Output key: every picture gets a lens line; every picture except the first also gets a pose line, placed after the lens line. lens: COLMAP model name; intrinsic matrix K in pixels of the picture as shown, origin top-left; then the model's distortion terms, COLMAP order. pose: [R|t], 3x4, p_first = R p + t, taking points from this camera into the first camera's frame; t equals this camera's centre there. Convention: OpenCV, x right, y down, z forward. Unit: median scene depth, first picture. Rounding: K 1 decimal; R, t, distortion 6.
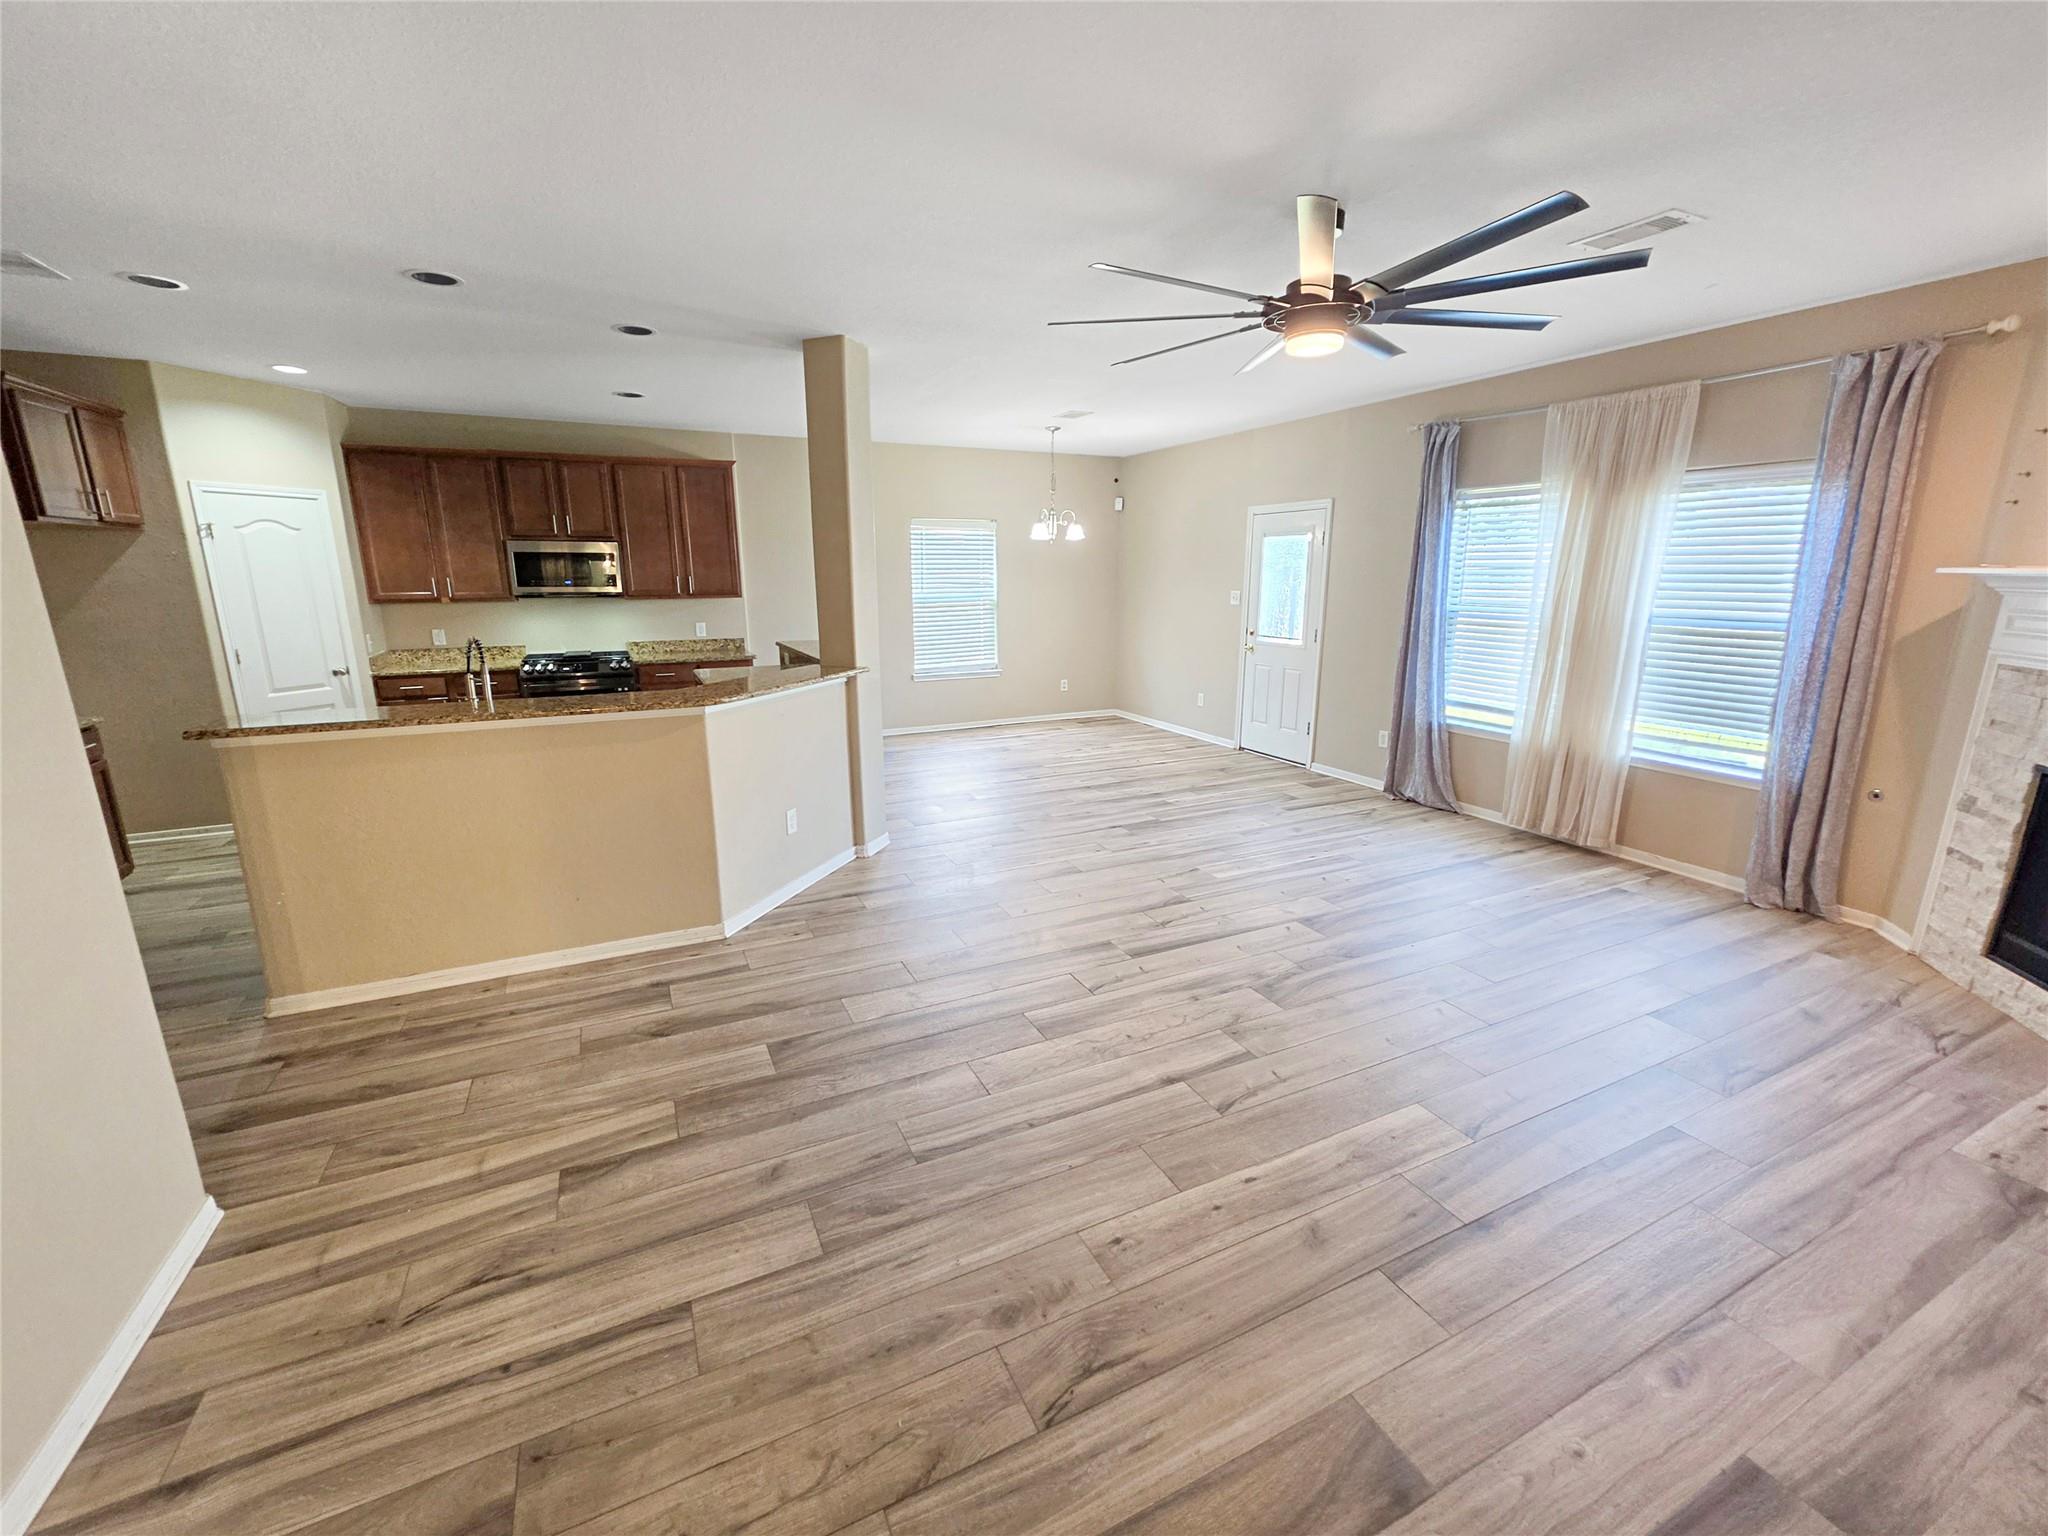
lens RADIAL K [[829.2, 0, 1024.5], [0, 829.2, 769.3], [0, 0, 1]] dist [-0.004104, 0.000351]
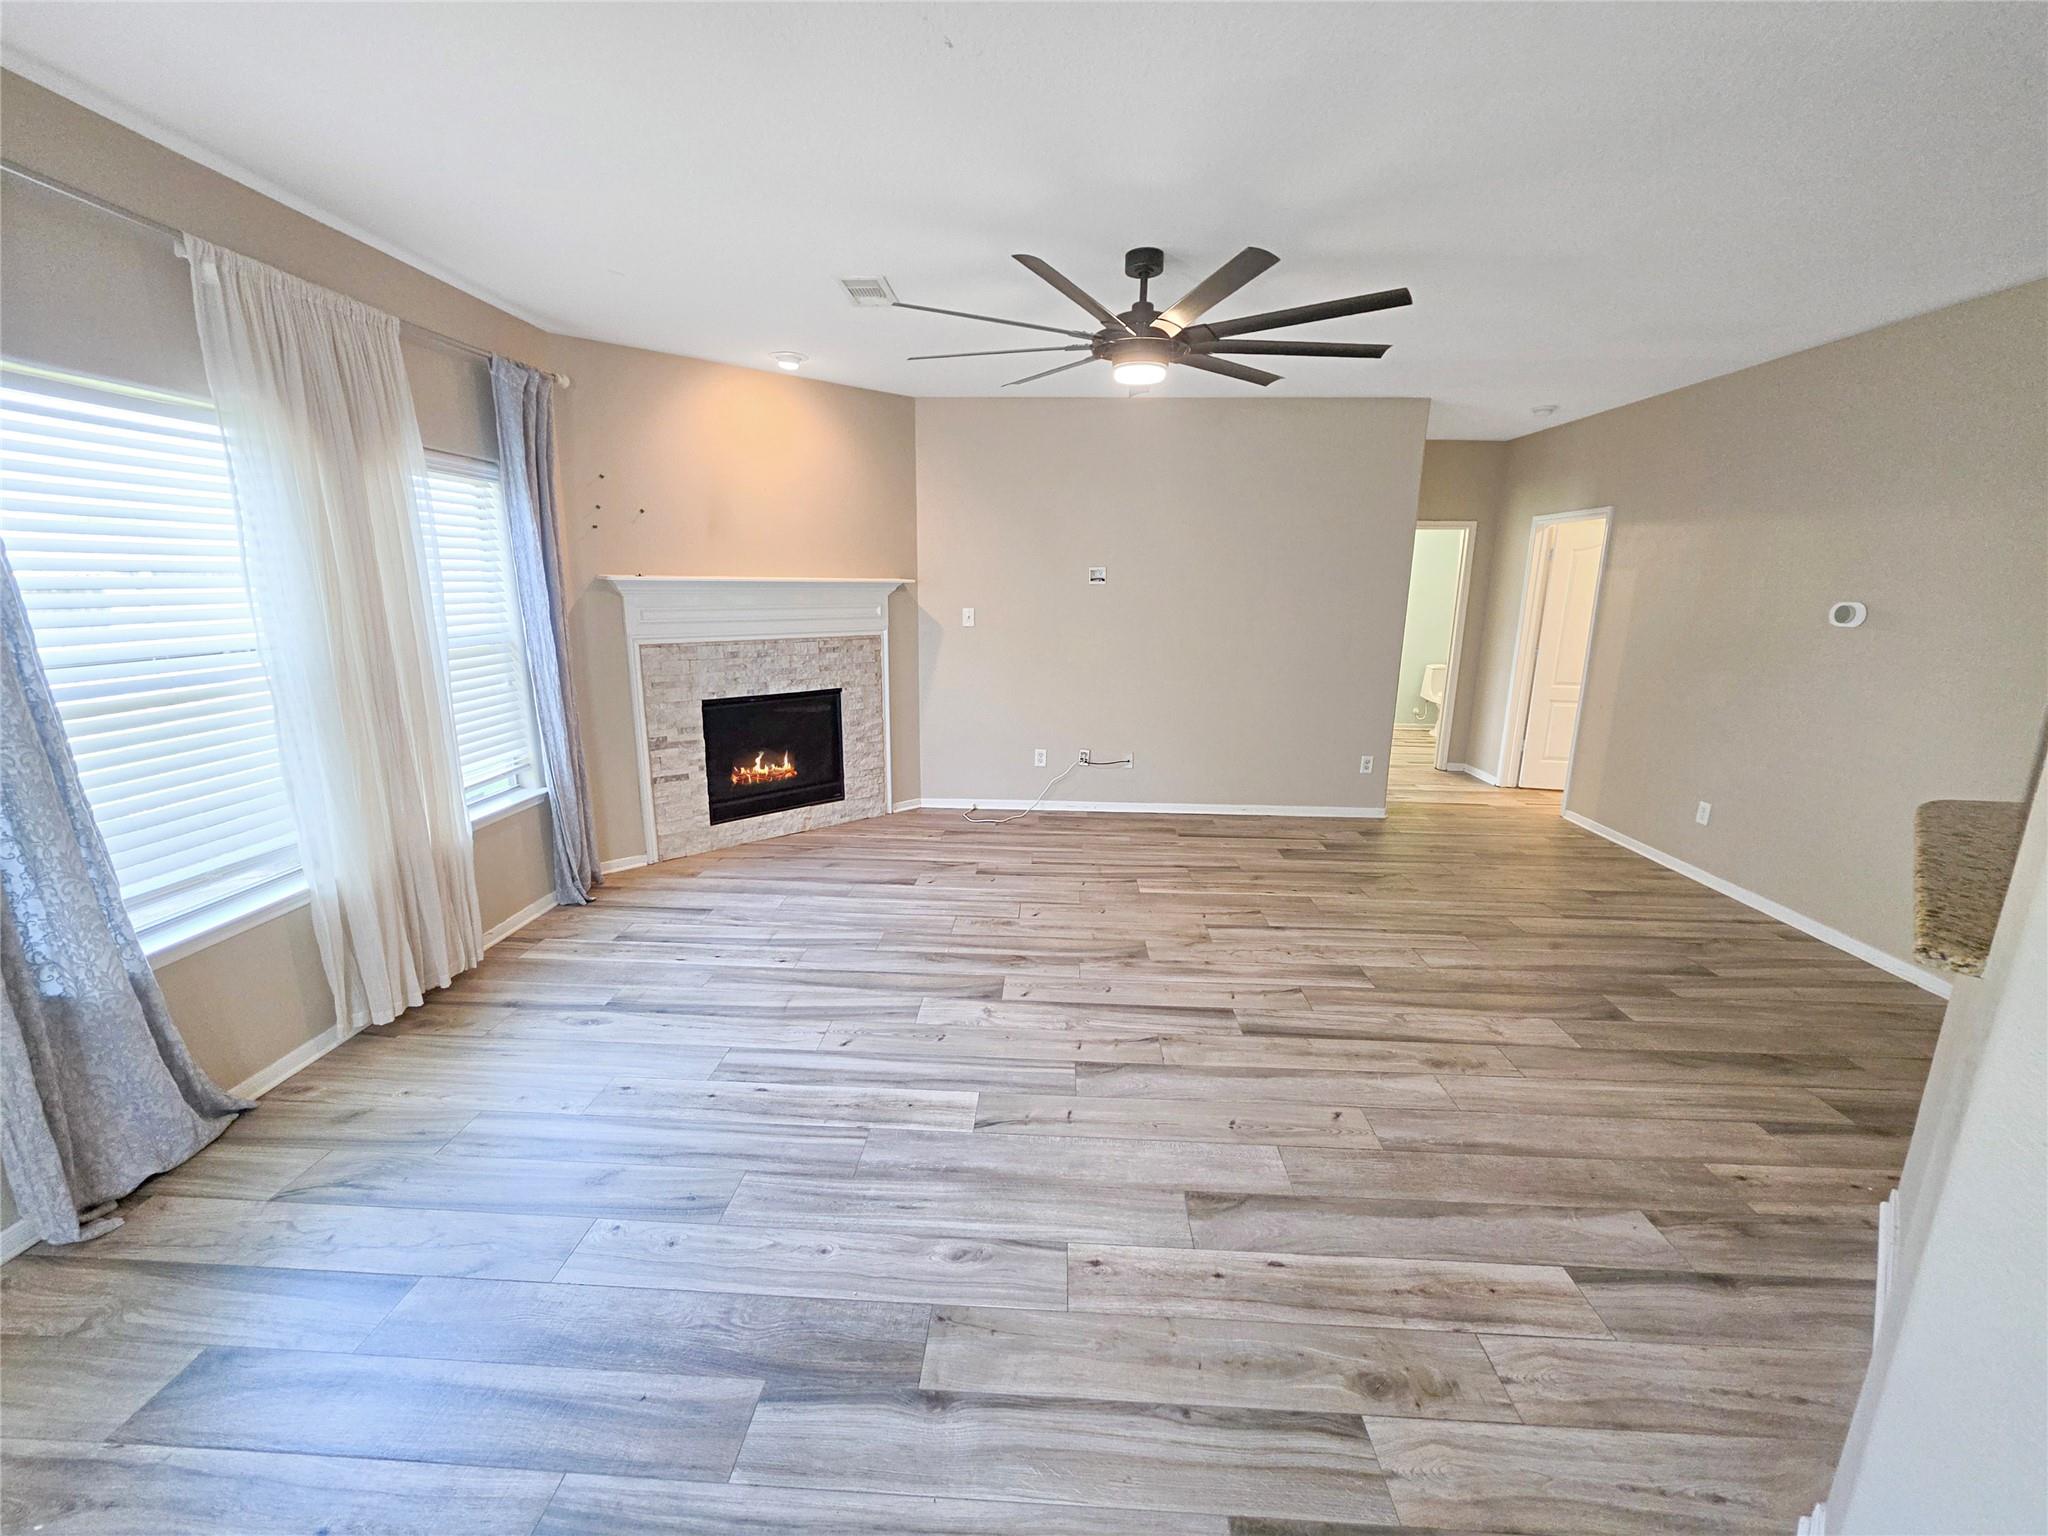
lens RADIAL K [[829.2, 0, 1013.3], [0, 829.2, 769.0], [0, 0, 1]] dist [-0.004104, 0.000351]
pose [[-0.874439, -0.114788, 0.471359, -0.043947], [0.105433, 0.903417, 0.415599, -0.313776], [-0.473539, 0.413113, -0.777881, 1.295105]]
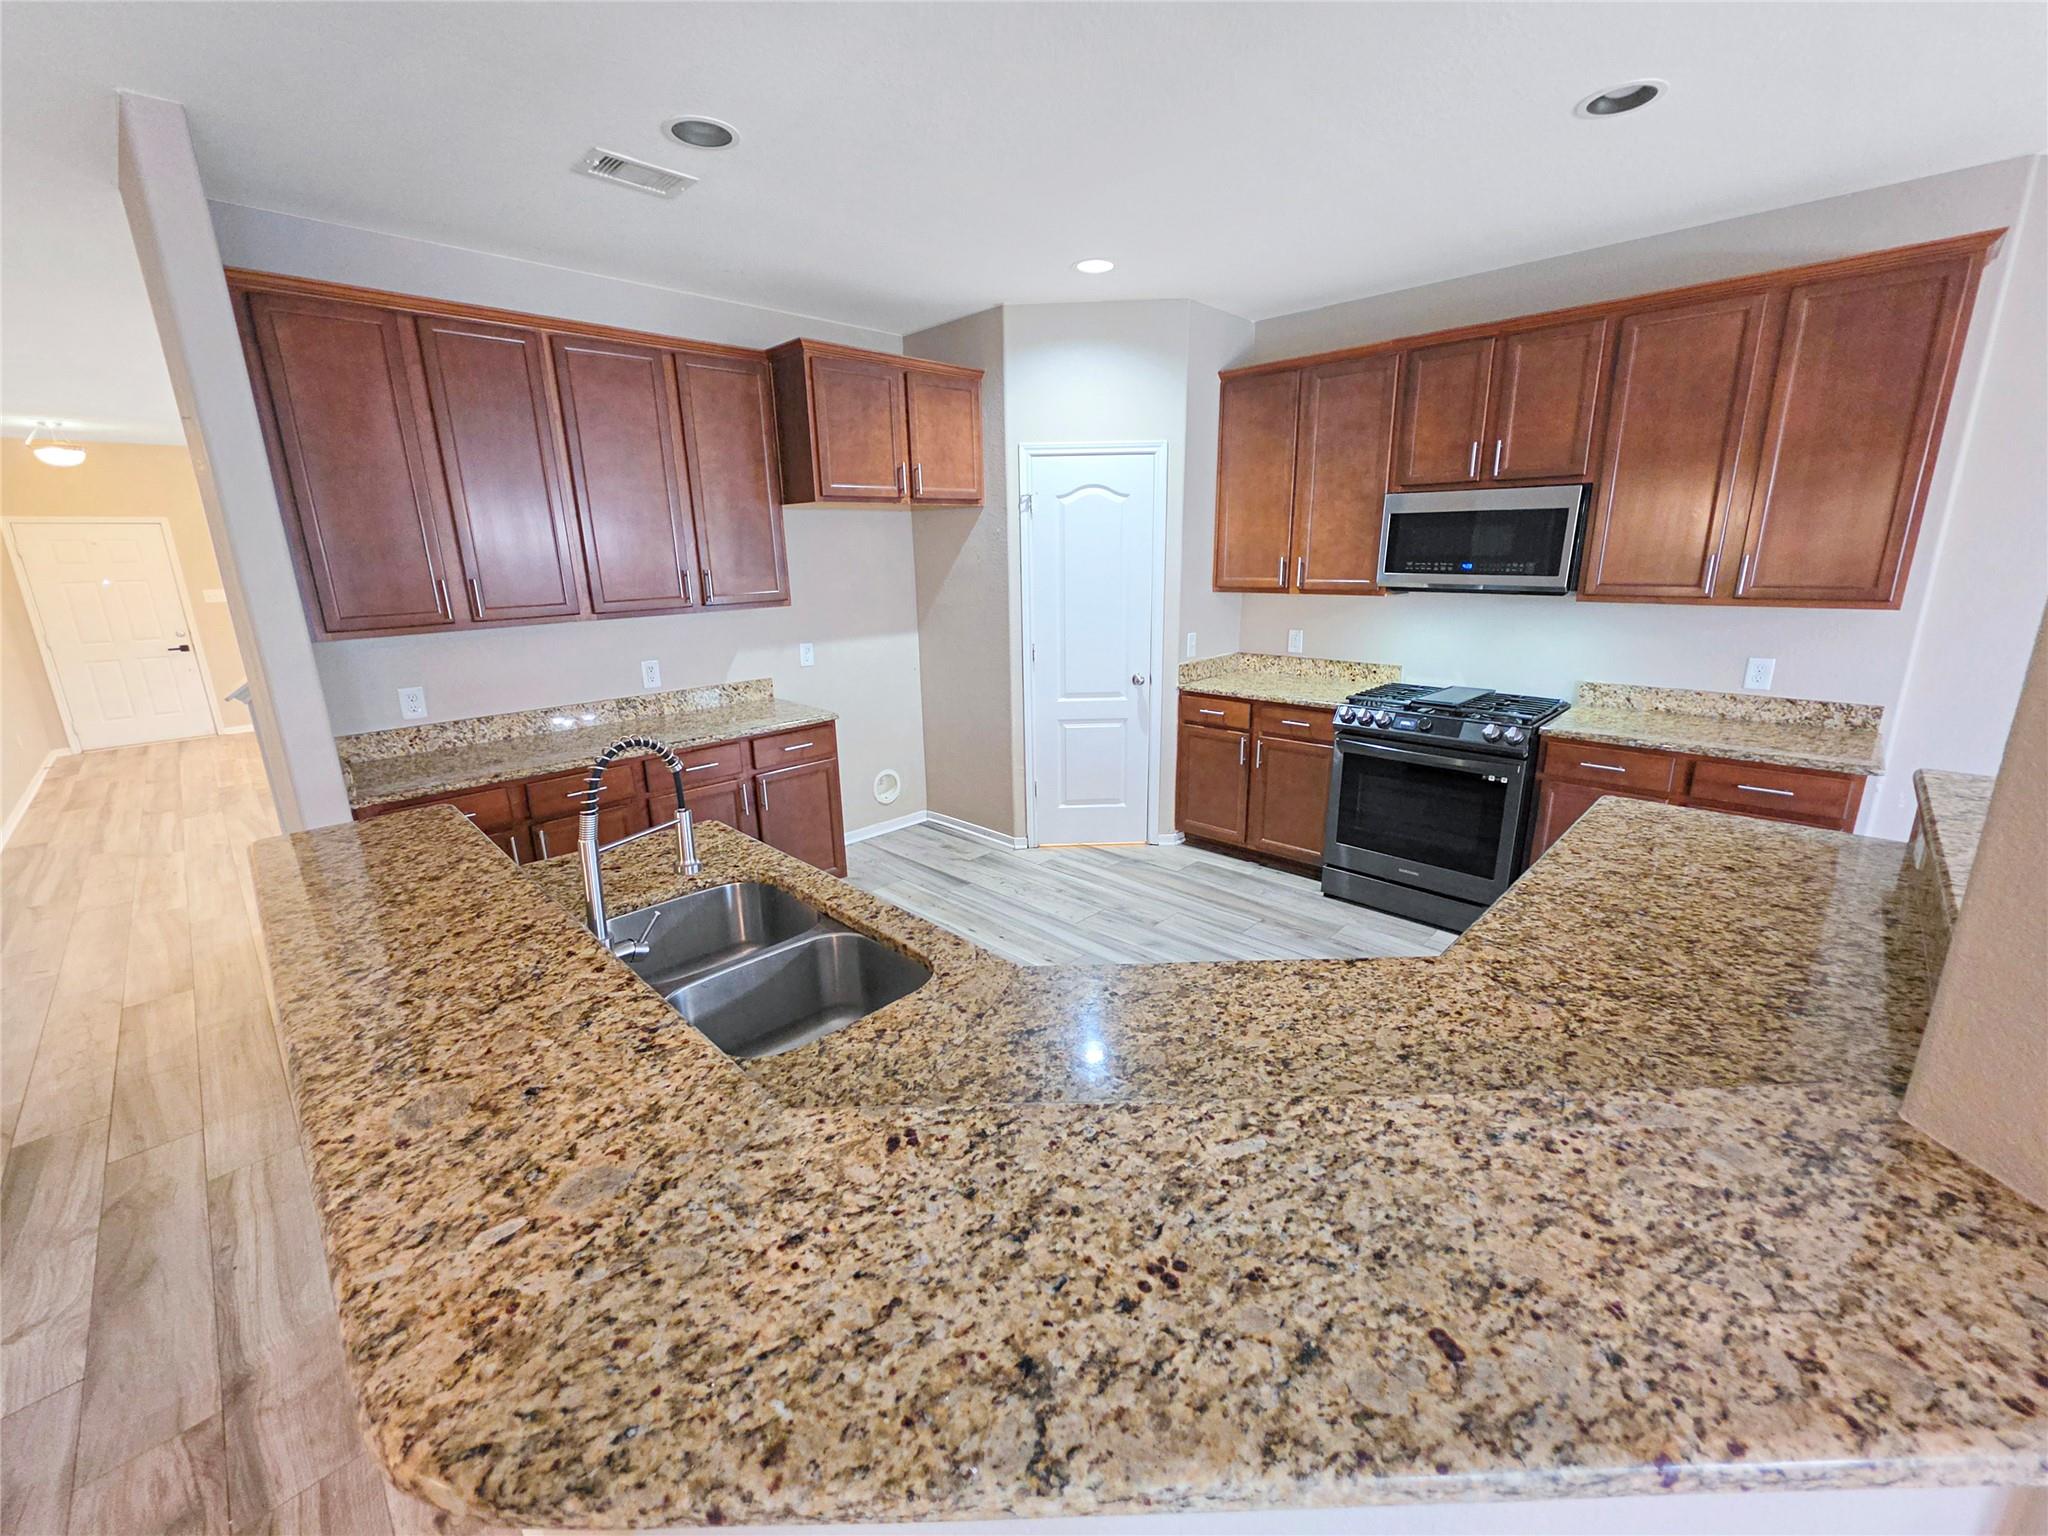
lens RADIAL K [[829.2, 0, 1012.4], [0, 829.2, 761.6], [0, 0, 1]] dist [-0.004104, 0.000351]
pose [[0.326993, 0.233032, -0.915845, -0.165180], [-0.202456, 0.963894, 0.172973, -0.185728], [0.923086, 0.128857, 0.362365, 0.744424]]
